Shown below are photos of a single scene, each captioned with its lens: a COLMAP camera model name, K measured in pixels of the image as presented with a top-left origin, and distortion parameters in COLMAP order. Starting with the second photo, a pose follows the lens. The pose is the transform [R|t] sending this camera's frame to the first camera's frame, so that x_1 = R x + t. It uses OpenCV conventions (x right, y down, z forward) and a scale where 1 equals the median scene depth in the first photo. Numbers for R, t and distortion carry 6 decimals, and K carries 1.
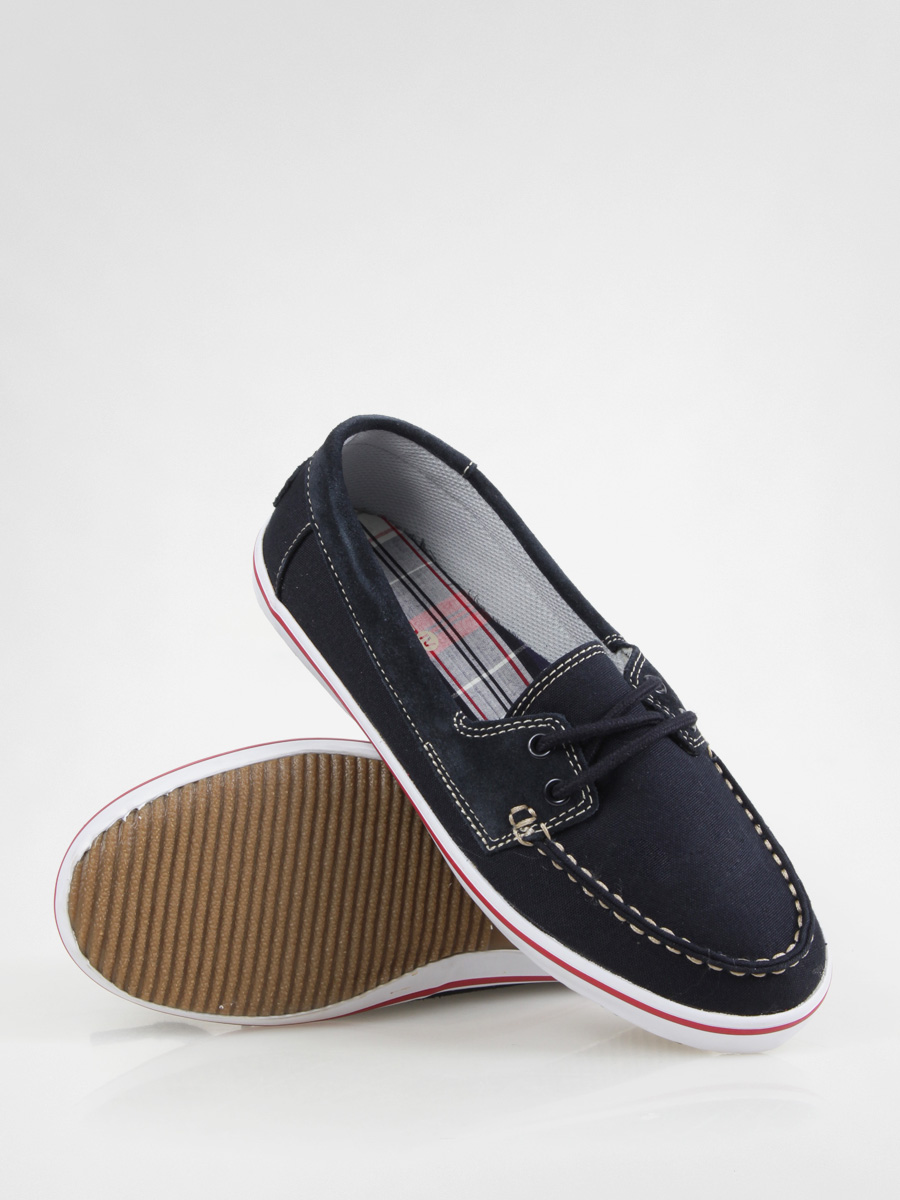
lens RADIAL K [[3322.0, 0, 452.0], [0, 3322.0, 599.2], [0, 0, 1]] dist [-0.000253, 0.000000]
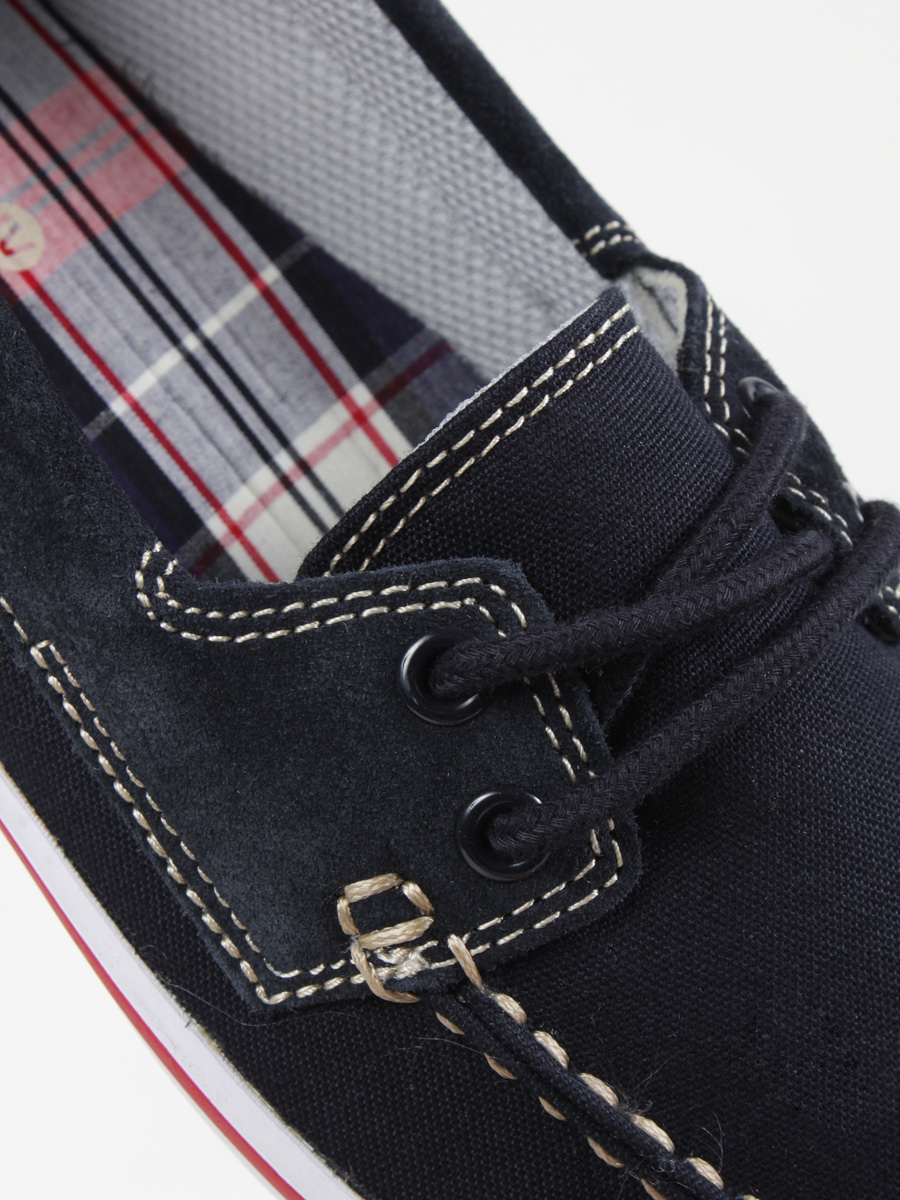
lens RADIAL K [[3322.0, 0, 440.3], [0, 3322.0, 607.5], [0, 0, 1]] dist [-0.000253, 0.000000]
pose [[0.986448, -0.039208, 0.159318, -0.019688], [-0.001408, 0.968969, 0.247180, -0.033527], [-0.164065, -0.244054, 0.955782, 0.716062]]
